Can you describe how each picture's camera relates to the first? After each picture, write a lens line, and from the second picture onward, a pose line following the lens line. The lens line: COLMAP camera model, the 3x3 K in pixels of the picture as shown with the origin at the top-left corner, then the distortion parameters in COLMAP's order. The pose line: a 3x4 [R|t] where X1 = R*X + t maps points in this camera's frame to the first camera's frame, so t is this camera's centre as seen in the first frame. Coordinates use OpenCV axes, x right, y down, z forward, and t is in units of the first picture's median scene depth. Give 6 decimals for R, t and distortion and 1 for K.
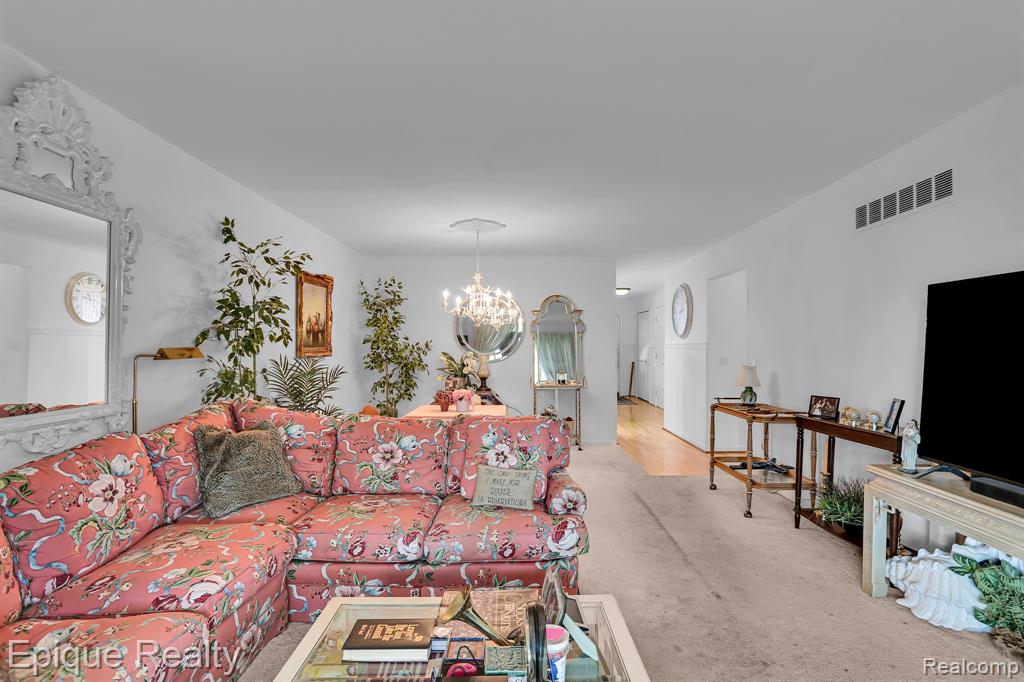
lens RADIAL K [[502.8, 0, 524.7], [0, 502.8, 345.9], [0, 0, 1]] dist [-0.052512, 0.018268]
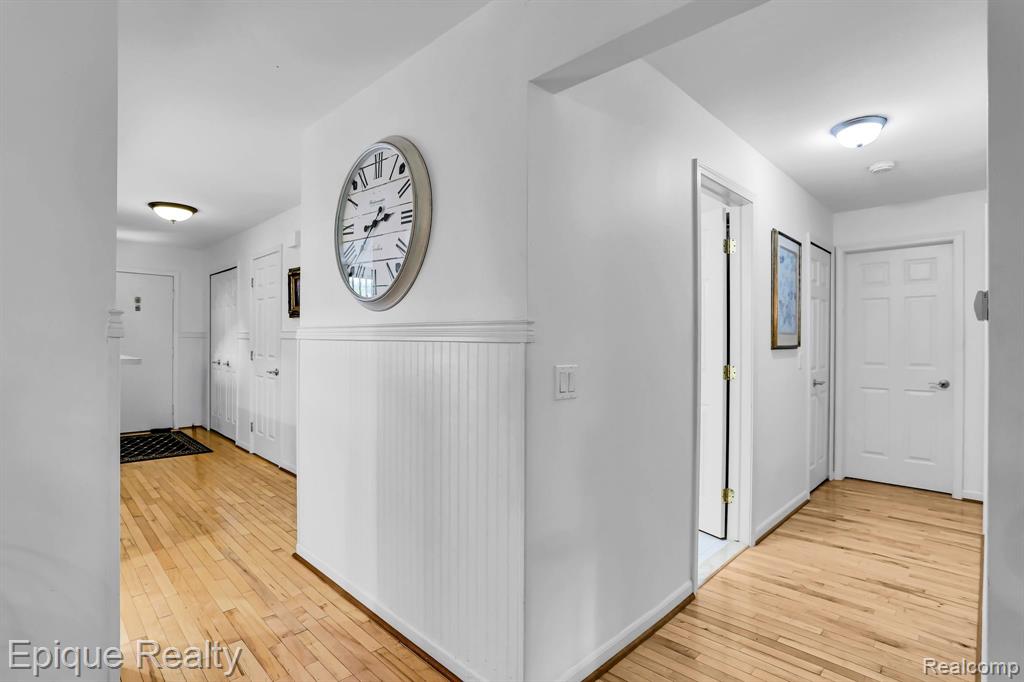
lens RADIAL K [[502.8, 0, 524.7], [0, 502.8, 345.9], [0, 0, 1]] dist [-0.052512, 0.018268]
pose [[0.698118, 0.009952, 0.715914, 0.142657], [-0.019260, 0.999803, 0.004883, 0.005219], [-0.715724, -0.017197, 0.698172, 0.671278]]
